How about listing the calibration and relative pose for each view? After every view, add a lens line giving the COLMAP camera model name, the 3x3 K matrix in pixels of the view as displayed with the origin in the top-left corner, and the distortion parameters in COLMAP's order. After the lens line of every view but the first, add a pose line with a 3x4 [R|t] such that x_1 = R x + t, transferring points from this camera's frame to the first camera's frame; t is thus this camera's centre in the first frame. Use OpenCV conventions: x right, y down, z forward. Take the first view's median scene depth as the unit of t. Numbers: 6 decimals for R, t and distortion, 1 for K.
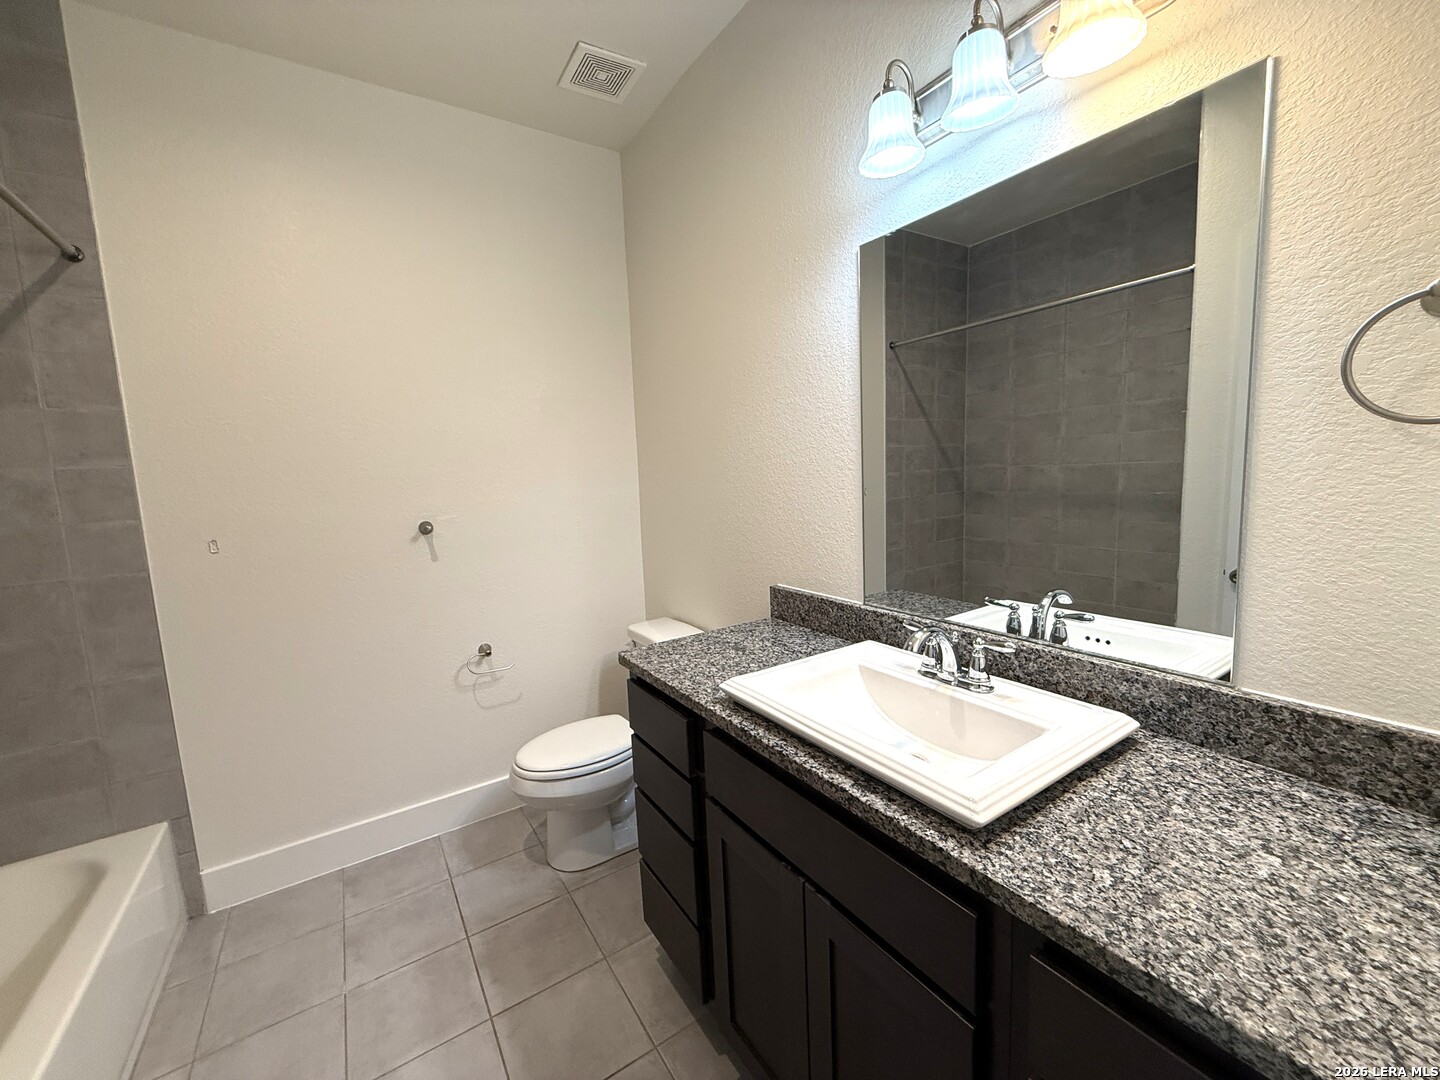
lens RADIAL K [[575.8, 0, 718.2], [0, 575.8, 545.3], [0, 0, 1]] dist [0.000177, -0.000385]
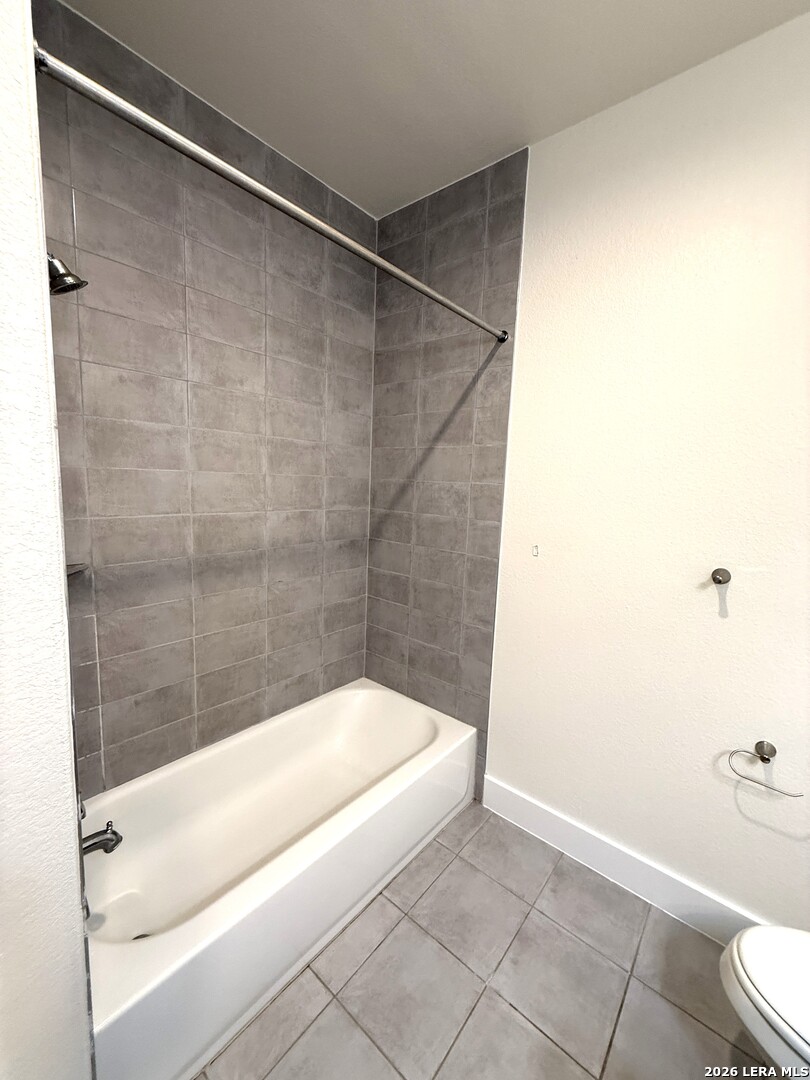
lens RADIAL K [[431.8, 0, 410.2], [0, 431.8, 534.8], [0, 0, 1]] dist [0.000177, -0.000385]
pose [[0.287501, 0.176668, -0.941346, -0.075736], [-0.178738, 0.975471, 0.128484, -0.110840], [0.940955, 0.131315, 0.312026, 0.470456]]
